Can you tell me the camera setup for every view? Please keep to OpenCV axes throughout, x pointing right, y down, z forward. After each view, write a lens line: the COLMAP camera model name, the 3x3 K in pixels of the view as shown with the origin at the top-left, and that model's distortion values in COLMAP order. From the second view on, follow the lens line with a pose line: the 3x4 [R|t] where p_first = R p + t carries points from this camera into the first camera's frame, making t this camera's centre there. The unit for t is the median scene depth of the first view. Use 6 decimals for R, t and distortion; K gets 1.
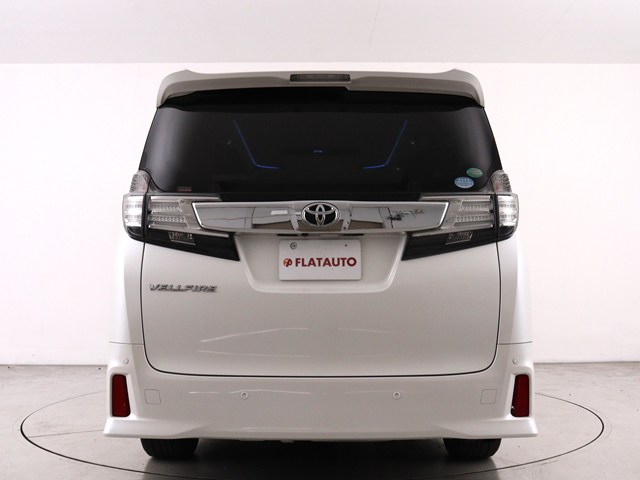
lens RADIAL K [[658.3, 0, 319.7], [0, 658.3, 243.3], [0, 0, 1]] dist [-0.077991, 0.000000]
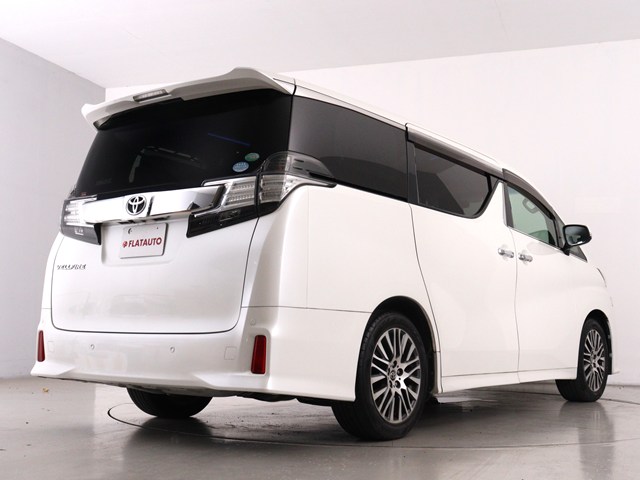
lens RADIAL K [[786.6, 0, 321.7], [0, 786.6, 239.5], [0, 0, 1]] dist [0.002478, 0.000000]
pose [[0.812270, -0.051274, -0.581024, 1.149488], [0.025111, 0.998279, -0.052991, 0.110748], [0.582741, 0.028453, 0.812160, -0.016950]]
